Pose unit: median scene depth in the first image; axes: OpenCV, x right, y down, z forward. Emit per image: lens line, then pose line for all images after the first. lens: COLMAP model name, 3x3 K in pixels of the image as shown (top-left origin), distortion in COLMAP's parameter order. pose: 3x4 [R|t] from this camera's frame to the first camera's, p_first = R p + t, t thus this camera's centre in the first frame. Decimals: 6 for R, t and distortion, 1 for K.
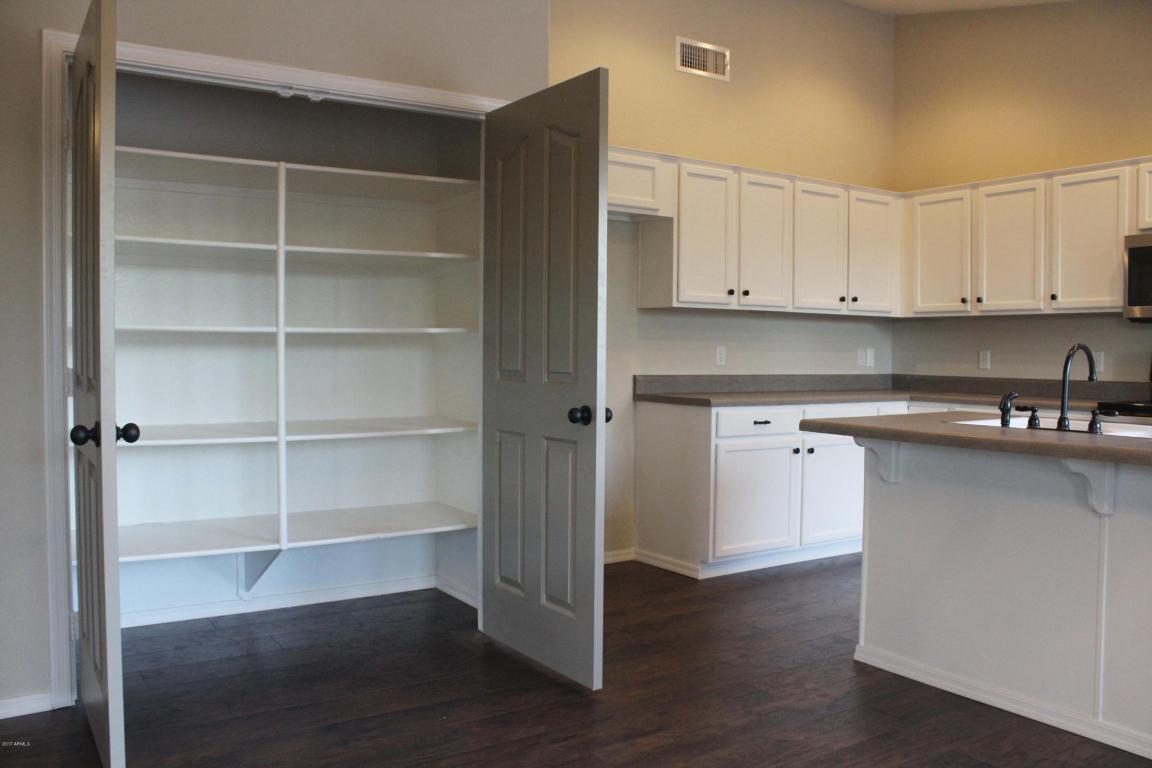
lens RADIAL K [[954.5, 0, 576.0], [0, 954.5, 384.0], [0, 0, 1]] dist [-0.164777, 0.147259]
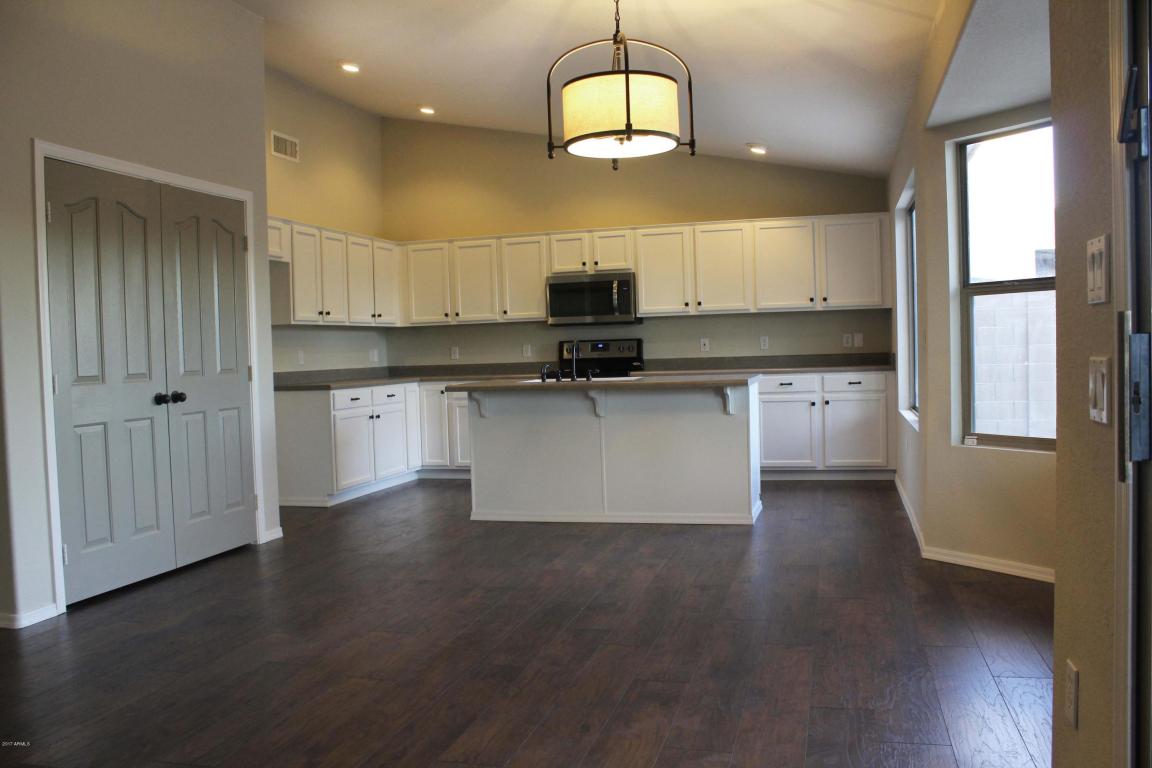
lens RADIAL K [[954.5, 0, 576.0], [0, 954.5, 384.0], [0, 0, 1]] dist [-0.164777, 0.147259]
pose [[0.748470, -0.057790, 0.660646, -0.512561], [0.061751, 0.997941, 0.017335, 0.011548], [-0.660287, 0.027821, 0.750498, -0.350333]]
